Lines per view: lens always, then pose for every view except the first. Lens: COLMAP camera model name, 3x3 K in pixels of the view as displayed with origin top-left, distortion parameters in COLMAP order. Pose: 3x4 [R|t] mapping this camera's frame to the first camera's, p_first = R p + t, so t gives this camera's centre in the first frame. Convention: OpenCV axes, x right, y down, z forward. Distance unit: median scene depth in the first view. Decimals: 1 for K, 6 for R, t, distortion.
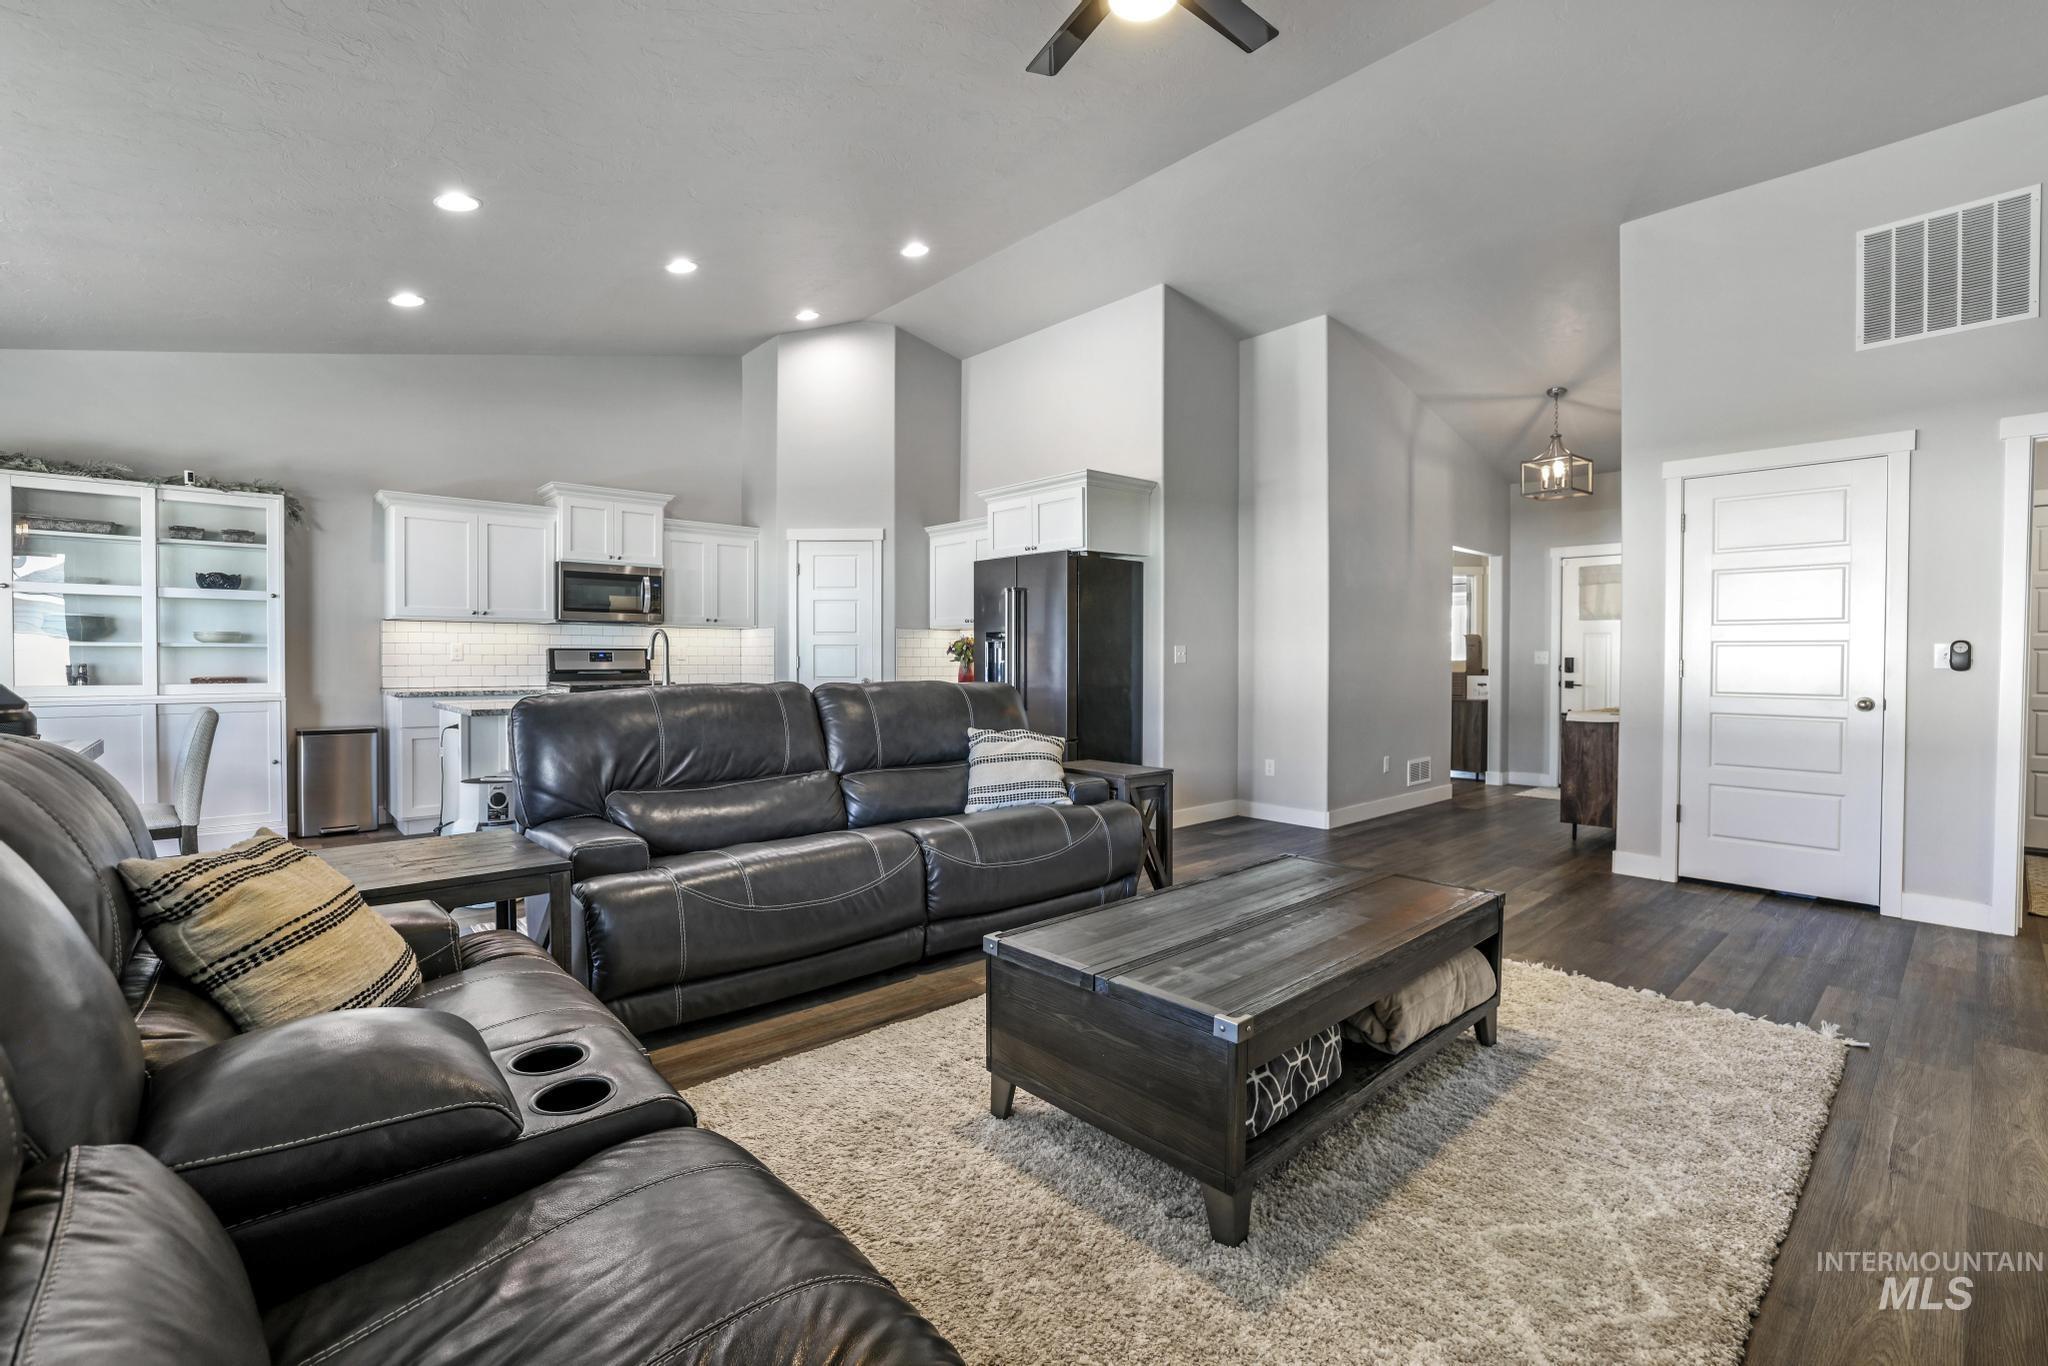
lens RADIAL K [[877.9, 0, 1018.2], [0, 877.9, 676.8], [0, 0, 1]] dist [-0.010274, 0.001969]
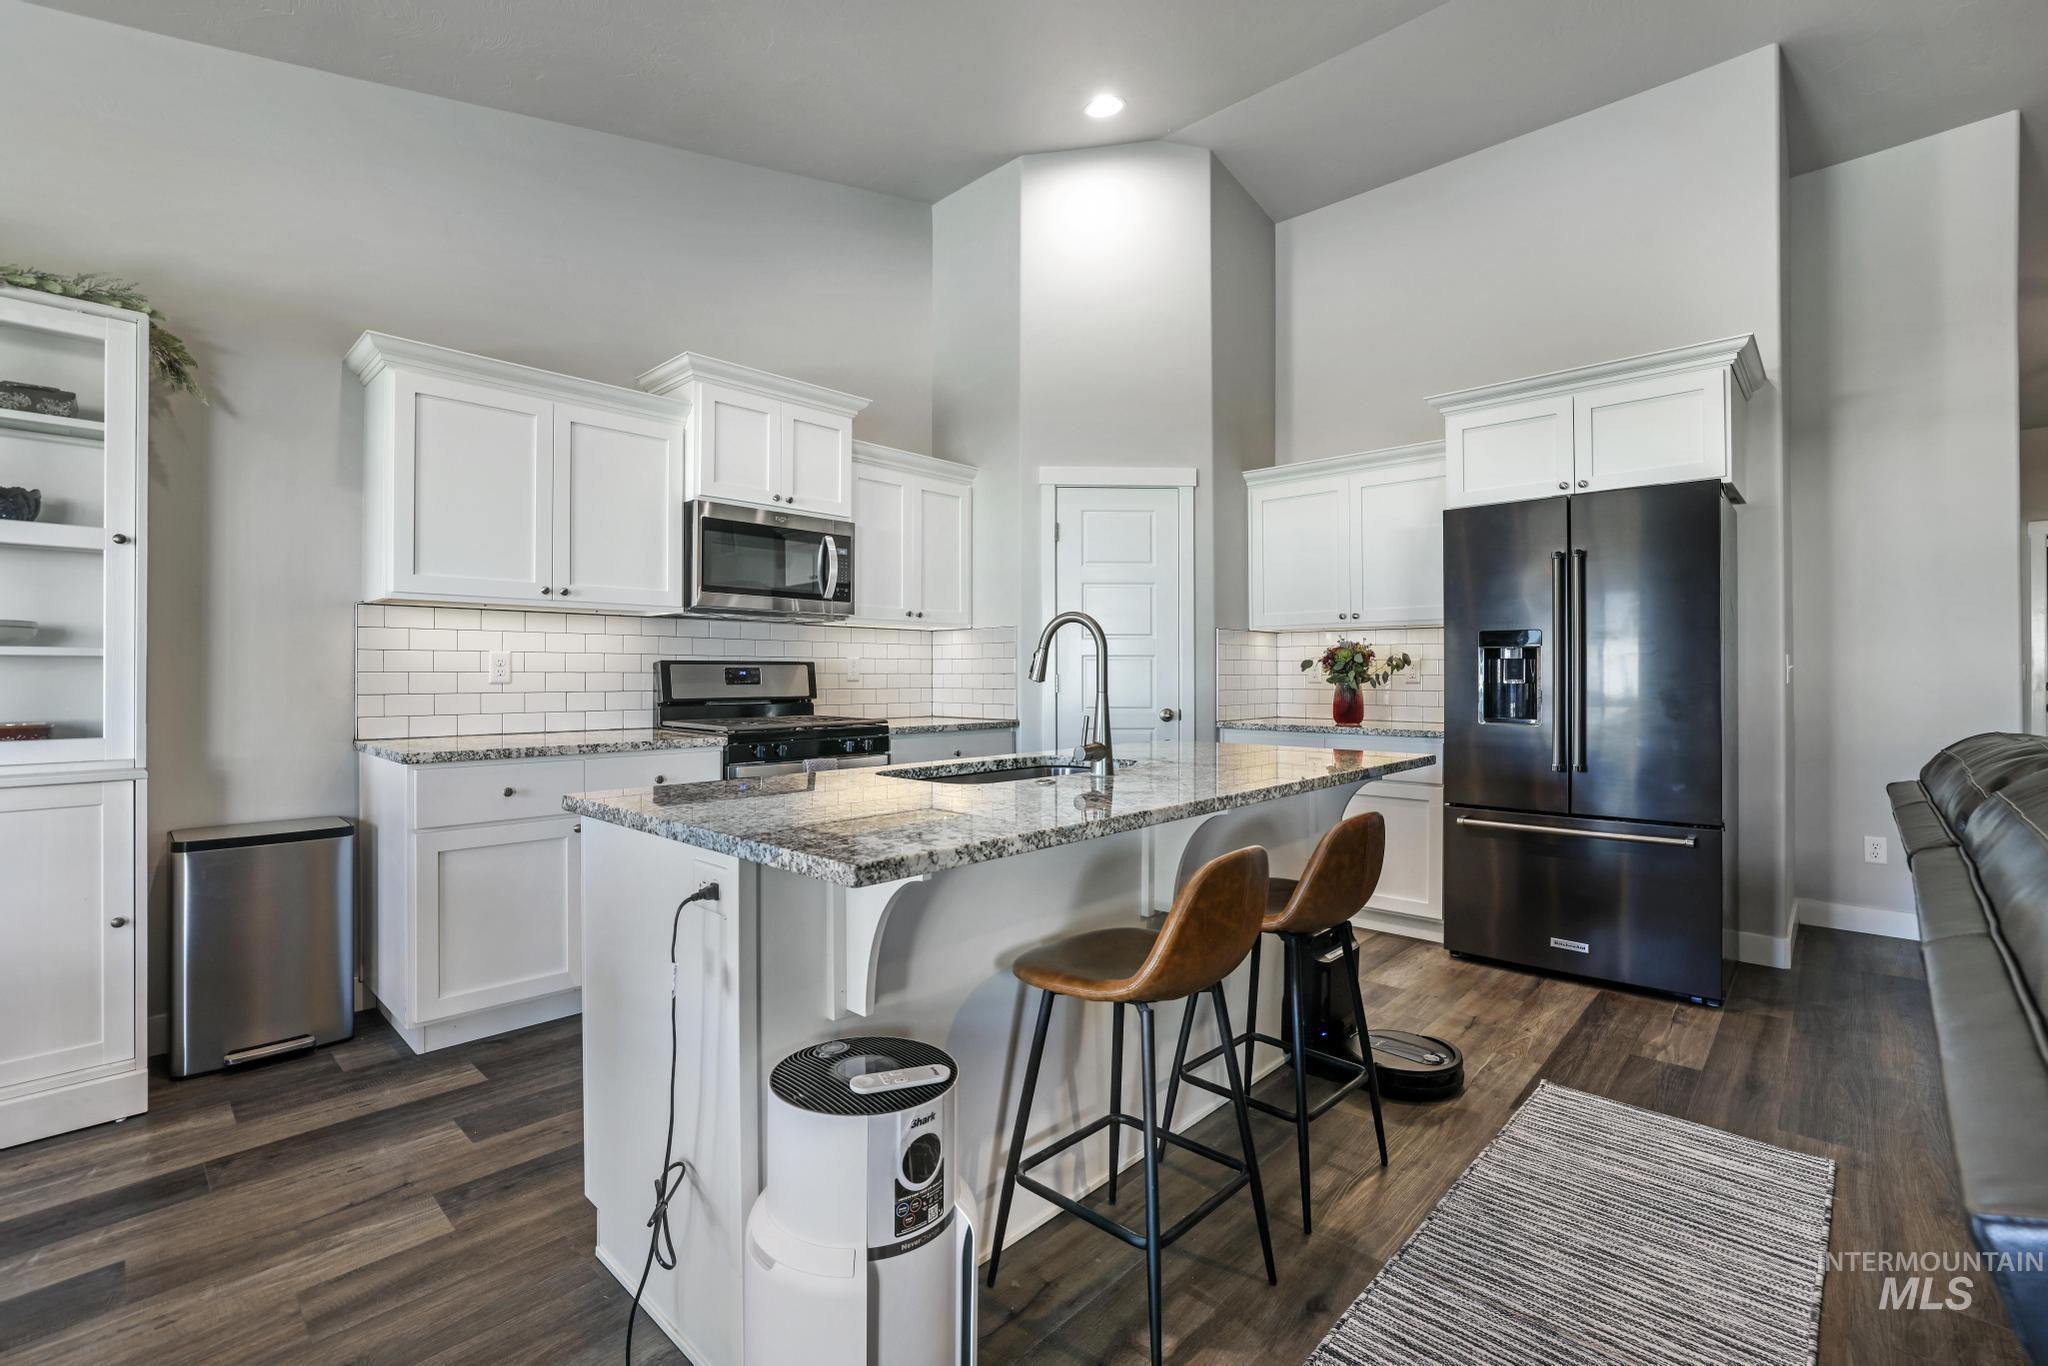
lens RADIAL K [[877.9, 0, 1030.4], [0, 877.9, 674.6], [0, 0, 1]] dist [-0.010274, 0.001969]
pose [[0.995382, -0.003266, 0.095941, -0.369608], [0.005147, 0.999799, -0.019360, -0.012028], [-0.095859, 0.019765, 0.995199, 0.438242]]
